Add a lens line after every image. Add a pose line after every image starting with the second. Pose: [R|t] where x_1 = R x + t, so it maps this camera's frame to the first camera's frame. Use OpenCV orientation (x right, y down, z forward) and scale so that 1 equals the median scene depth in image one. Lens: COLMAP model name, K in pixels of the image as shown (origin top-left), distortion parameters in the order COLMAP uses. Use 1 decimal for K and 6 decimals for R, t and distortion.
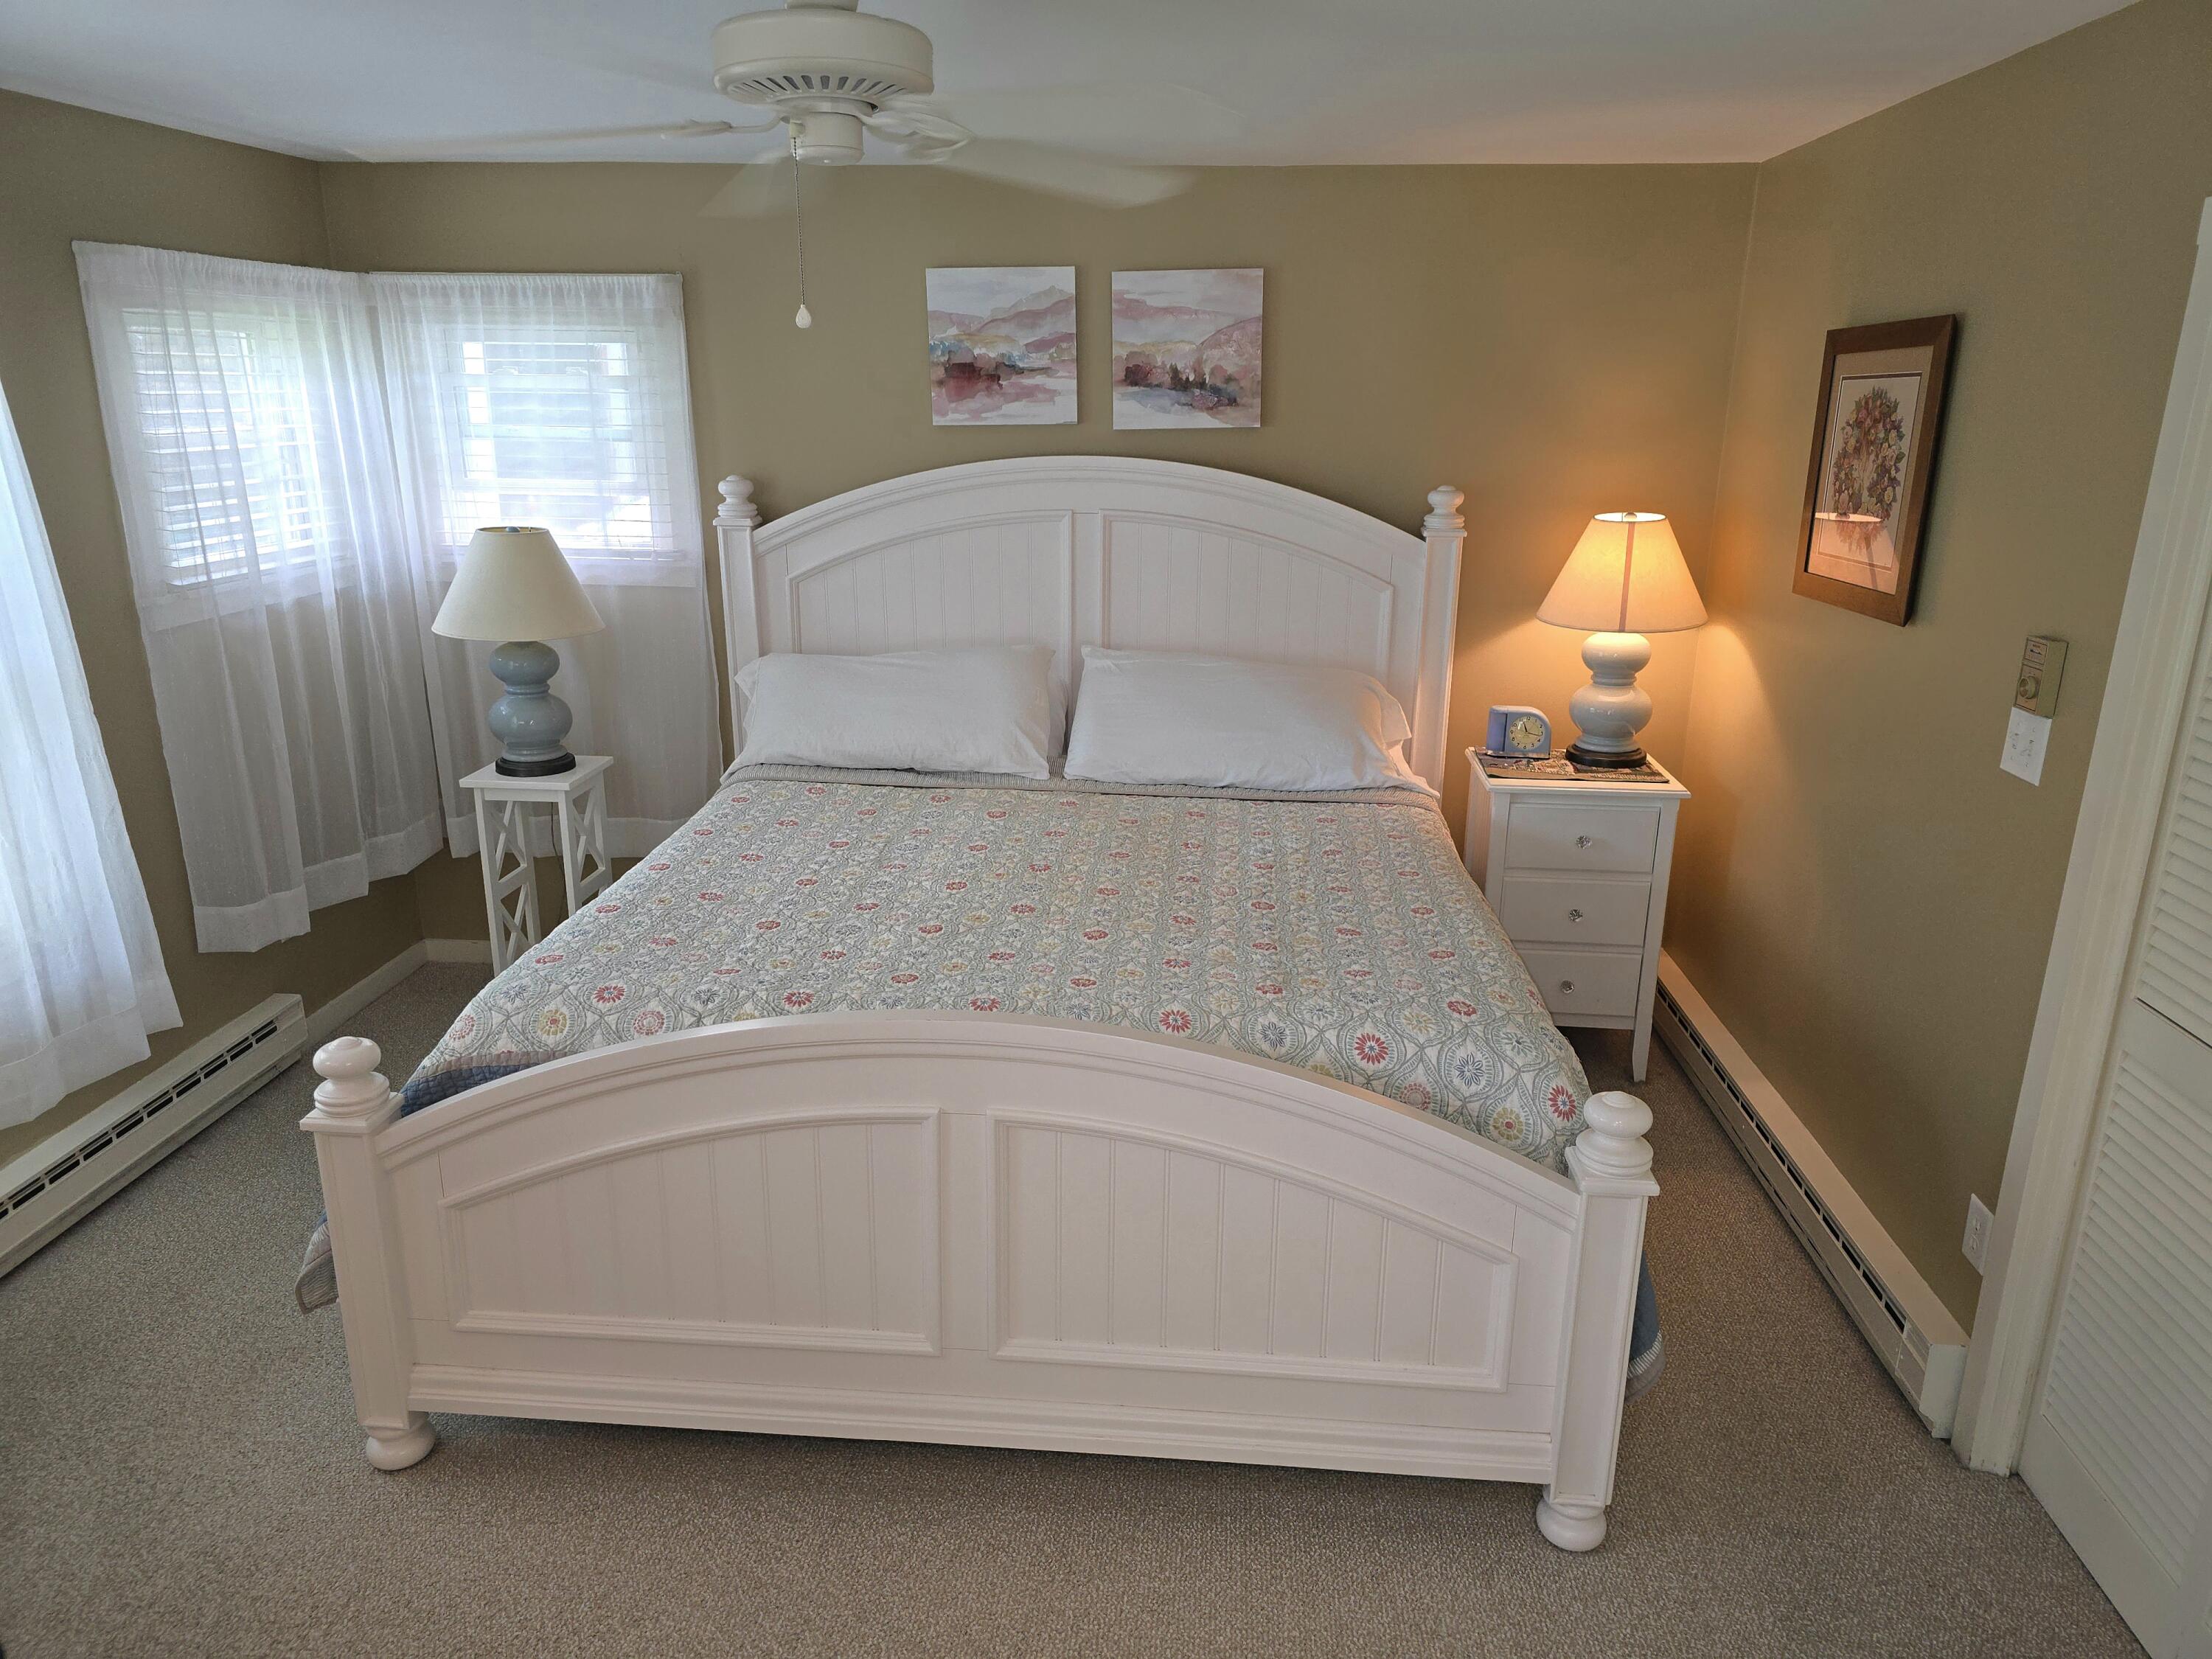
lens RADIAL K [[1490.9, 0, 1120.6], [0, 1490.9, 840.2], [0, 0, 1]] dist [0.044840, -0.044621]
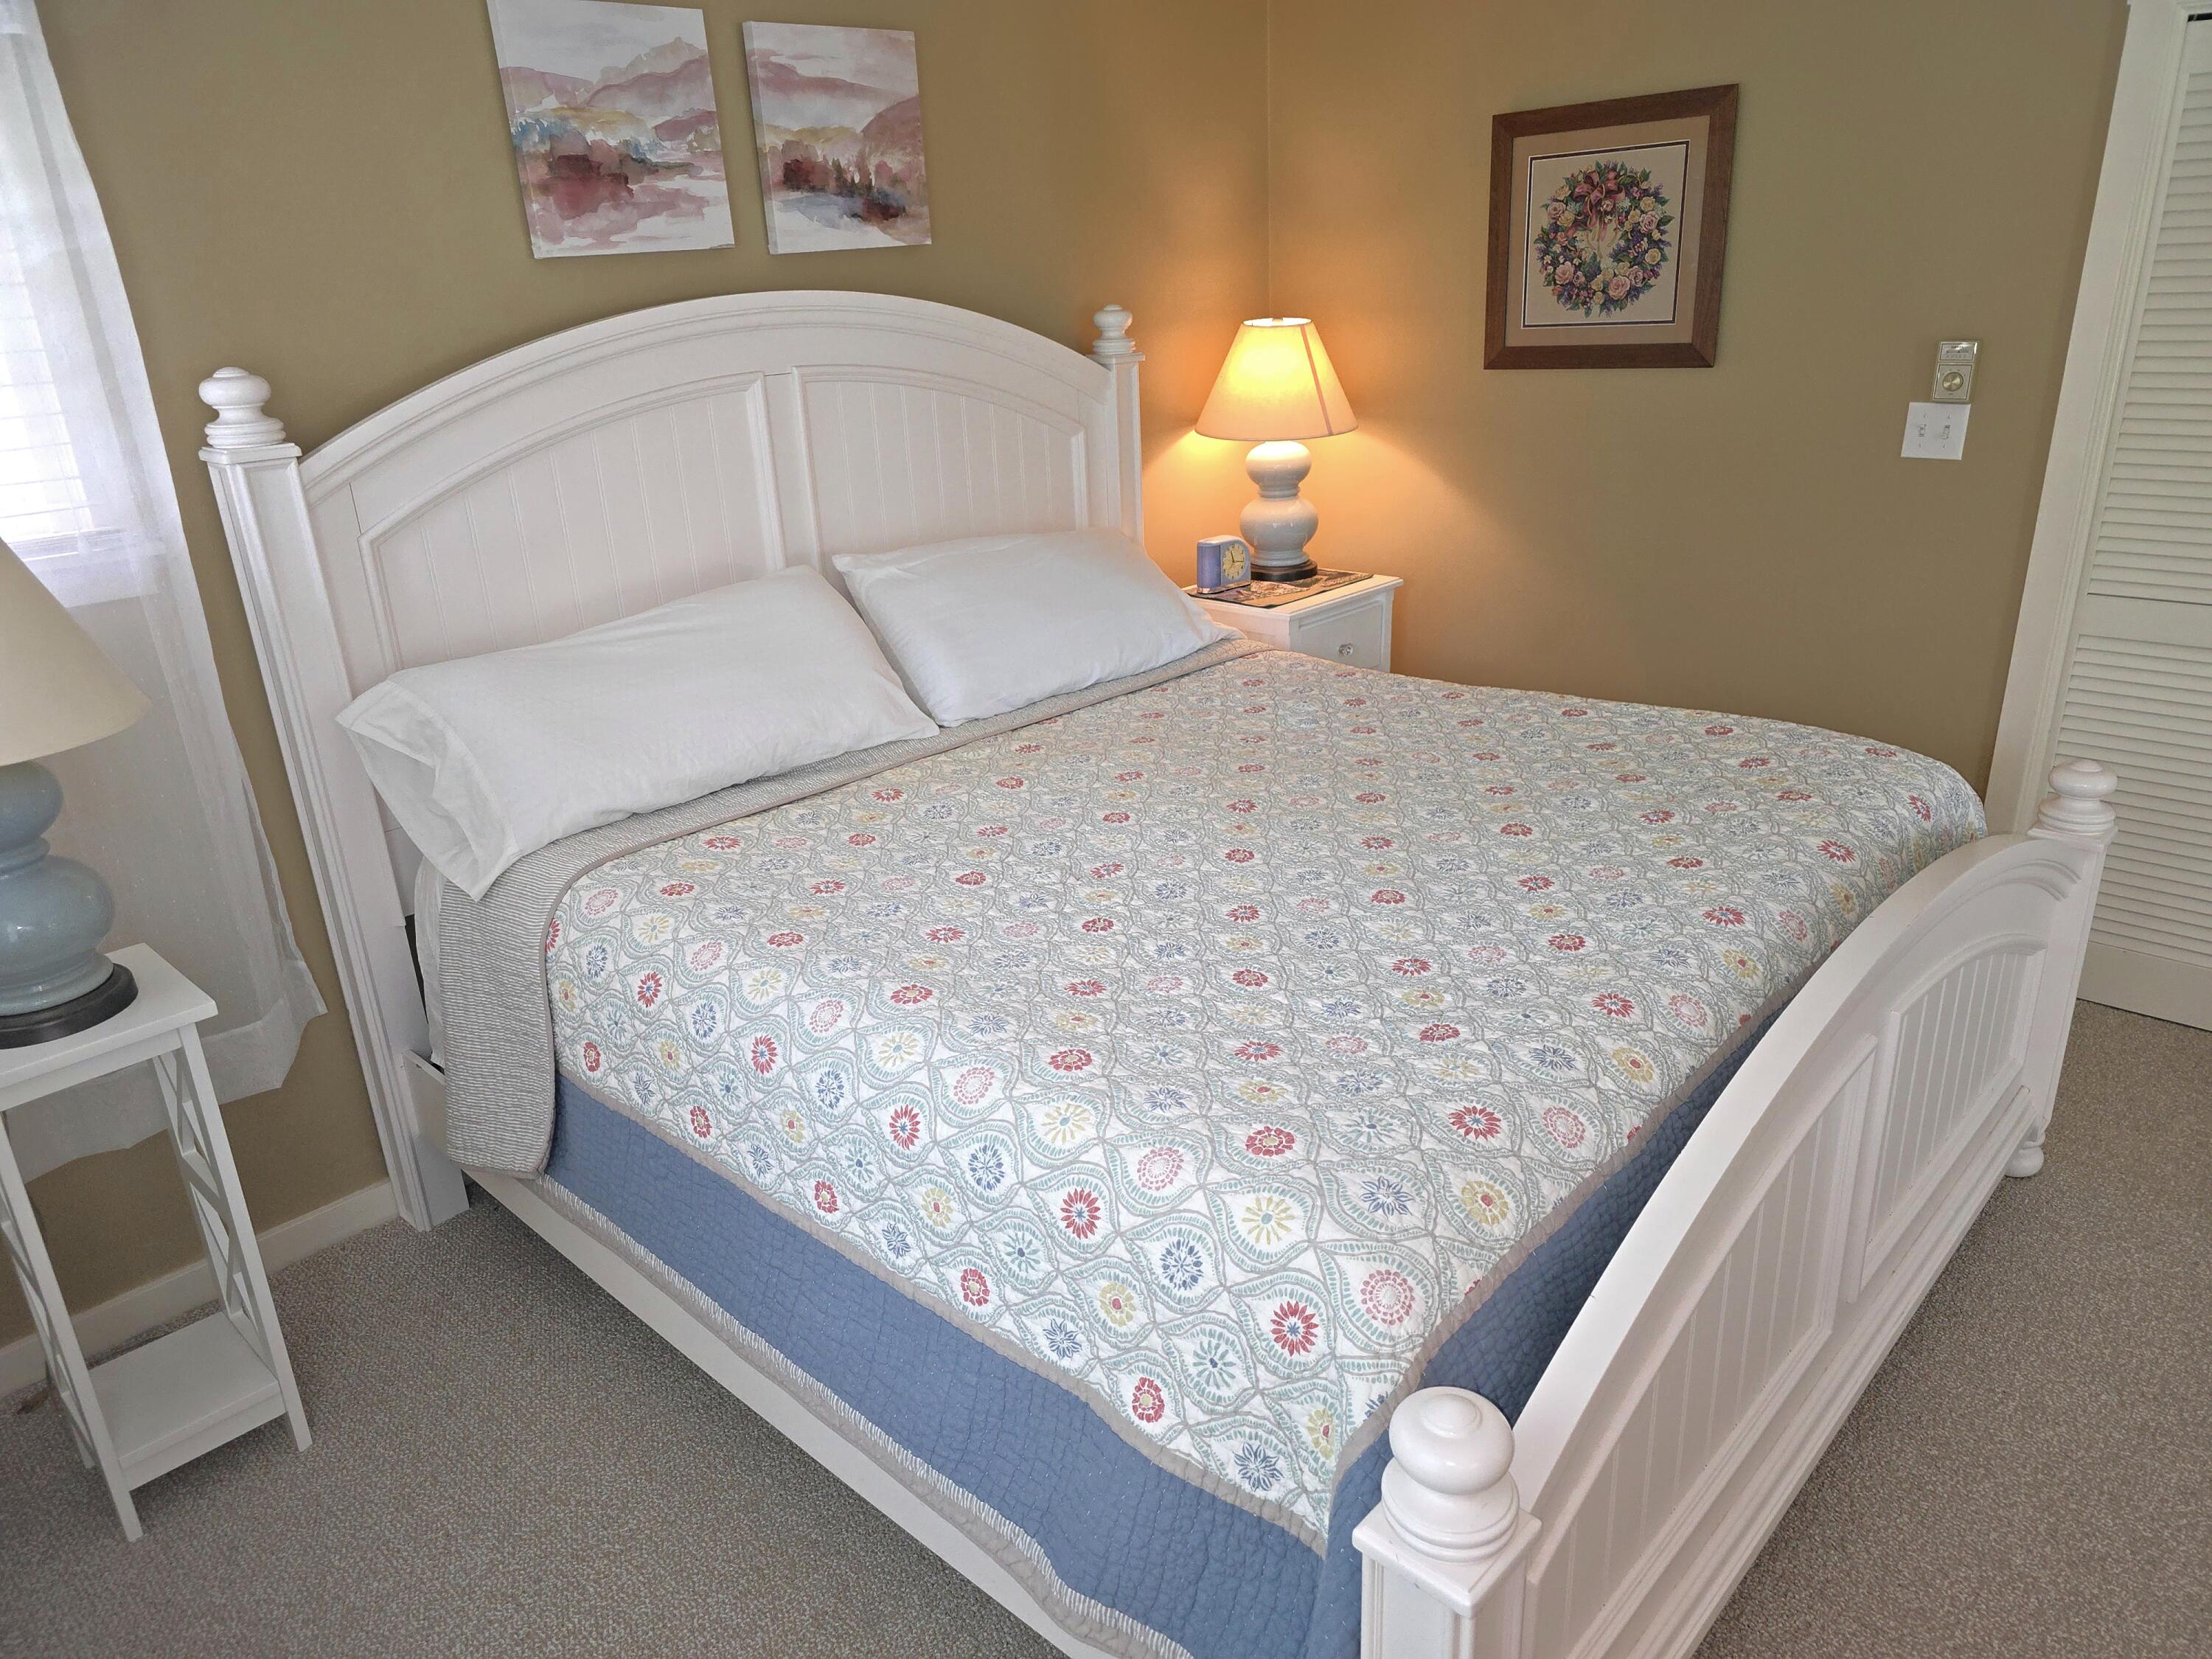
lens RADIAL K [[1490.9, 0, 1116.0], [0, 1490.9, 830.8], [0, 0, 1]] dist [0.044840, -0.044621]
pose [[0.625913, -0.311282, 0.715078, -0.511929], [0.272491, 0.946393, 0.173462, -0.095021], [-0.730740, 0.086281, 0.677181, 0.424003]]
